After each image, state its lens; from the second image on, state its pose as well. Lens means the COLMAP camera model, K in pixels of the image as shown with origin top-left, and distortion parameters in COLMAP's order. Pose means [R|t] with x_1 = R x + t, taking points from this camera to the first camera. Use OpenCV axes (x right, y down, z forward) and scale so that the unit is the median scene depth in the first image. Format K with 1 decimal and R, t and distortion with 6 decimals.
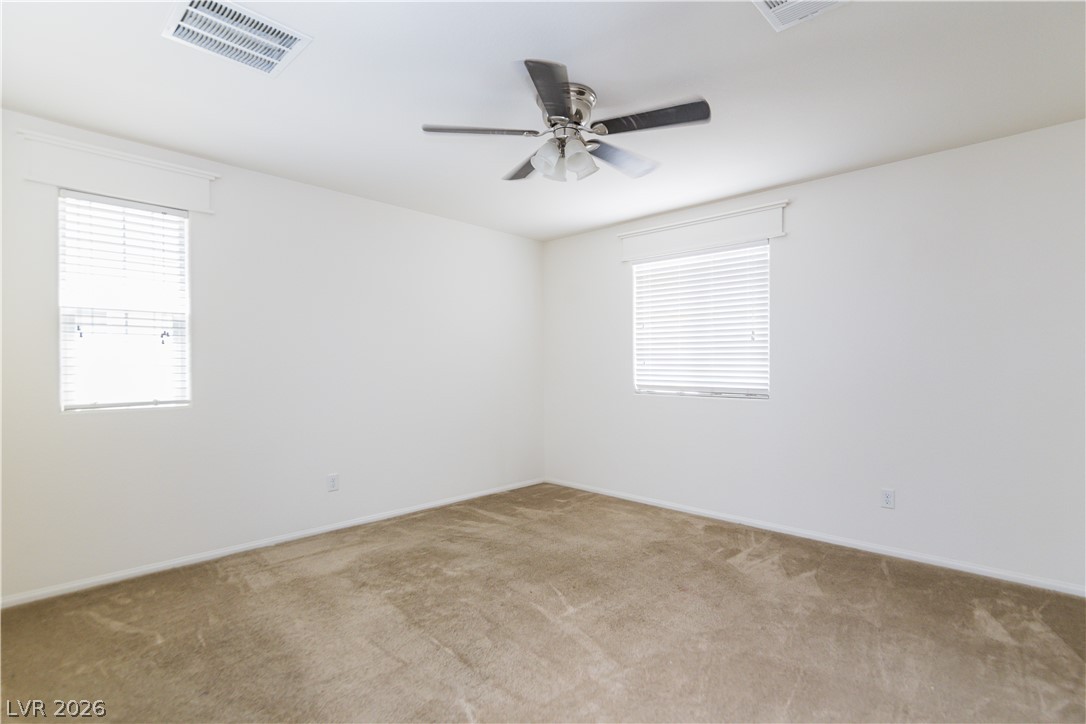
lens RADIAL K [[511.8, 0, 544.3], [0, 511.8, 367.9], [0, 0, 1]] dist [0.000039, 0.000047]
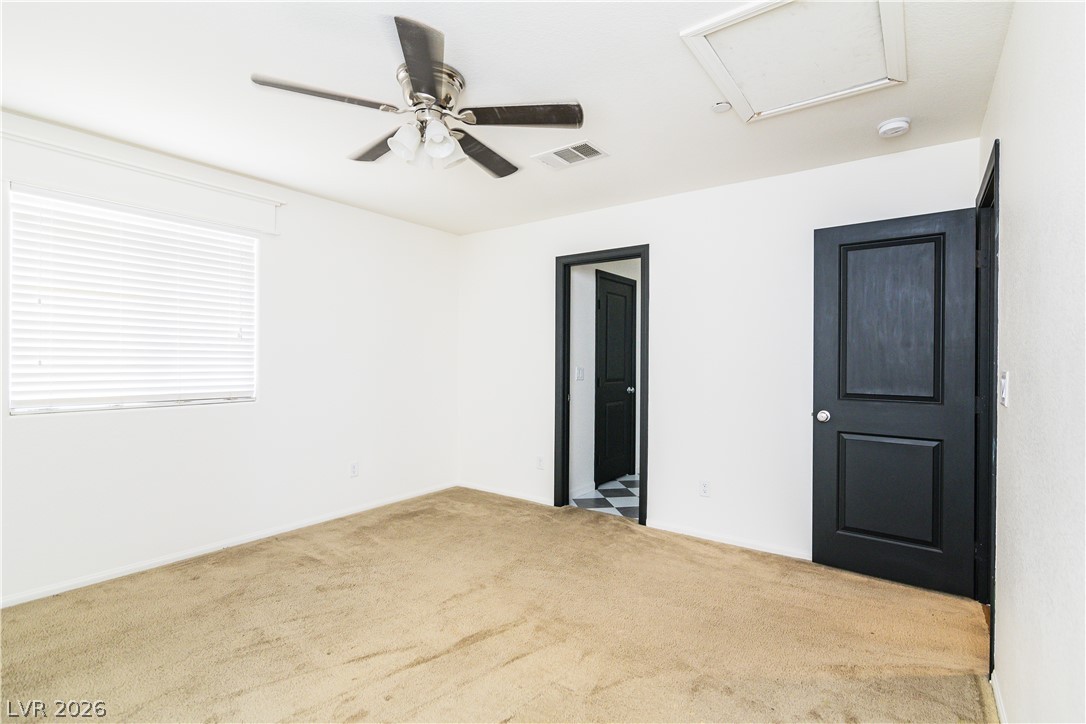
lens RADIAL K [[498.8, 0, 543.0], [0, 498.8, 362.0], [0, 0, 1]] dist [-0.000074, -0.000216]
pose [[-0.112984, -0.000657, 0.993597, -0.558508], [0.004341, 0.999990, 0.001155, -0.011025], [-0.993587, 0.004444, -0.112980, 0.603223]]
